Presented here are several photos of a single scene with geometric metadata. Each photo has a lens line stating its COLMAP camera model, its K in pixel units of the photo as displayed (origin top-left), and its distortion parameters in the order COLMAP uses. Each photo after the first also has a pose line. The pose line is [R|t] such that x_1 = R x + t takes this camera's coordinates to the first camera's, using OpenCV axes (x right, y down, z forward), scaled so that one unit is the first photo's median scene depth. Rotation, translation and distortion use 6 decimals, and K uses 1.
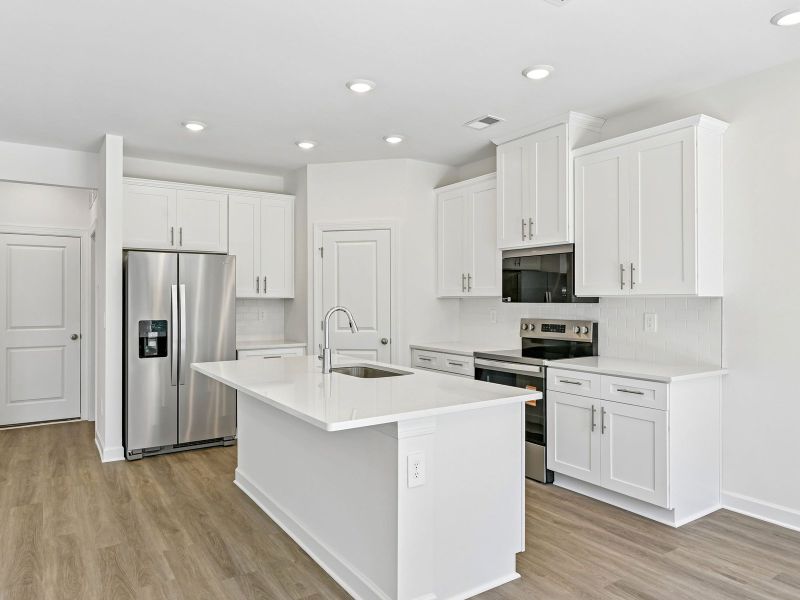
lens RADIAL K [[537.8, 0, 399.3], [0, 537.8, 298.9], [0, 0, 1]] dist [0.001021, 0.001263]
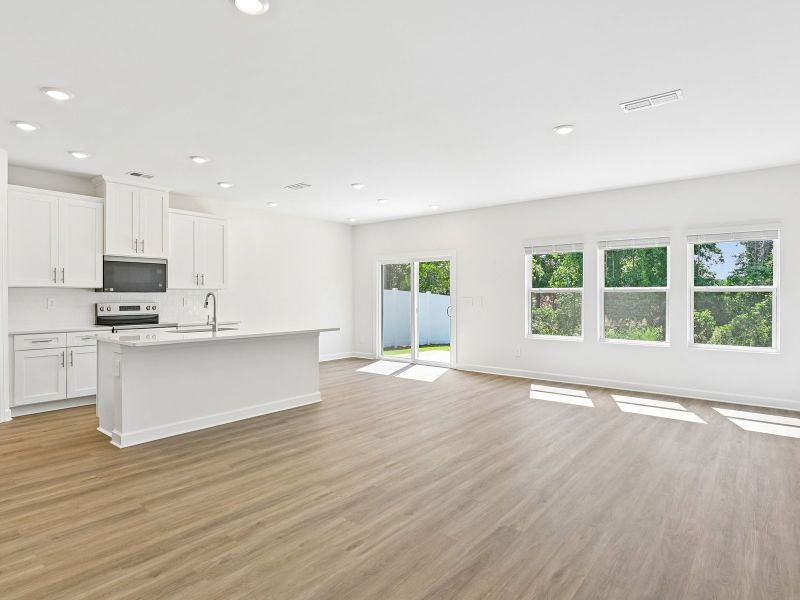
lens RADIAL K [[447.2, 0, 388.0], [0, 447.2, 300.8], [0, 0, 1]] dist [0.001670, 0.000083]
pose [[-0.280217, -0.007616, 0.959907, -1.201771], [0.000177, 0.999968, 0.007986, 0.022051], [-0.959937, 0.002407, -0.280206, 0.640586]]
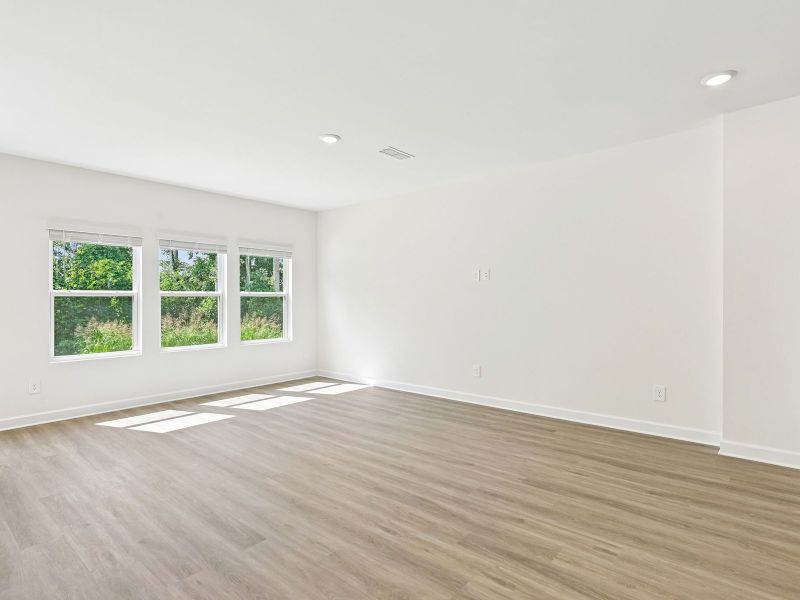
lens RADIAL K [[447.2, 0, 397.9], [0, 447.2, 300.8], [0, 0, 1]] dist [0.001670, 0.000083]
pose [[-0.964507, 0.019502, -0.263337, -0.370077], [0.018092, 0.999806, 0.007779, 0.022631], [0.263438, 0.002738, -0.964673, 0.945328]]
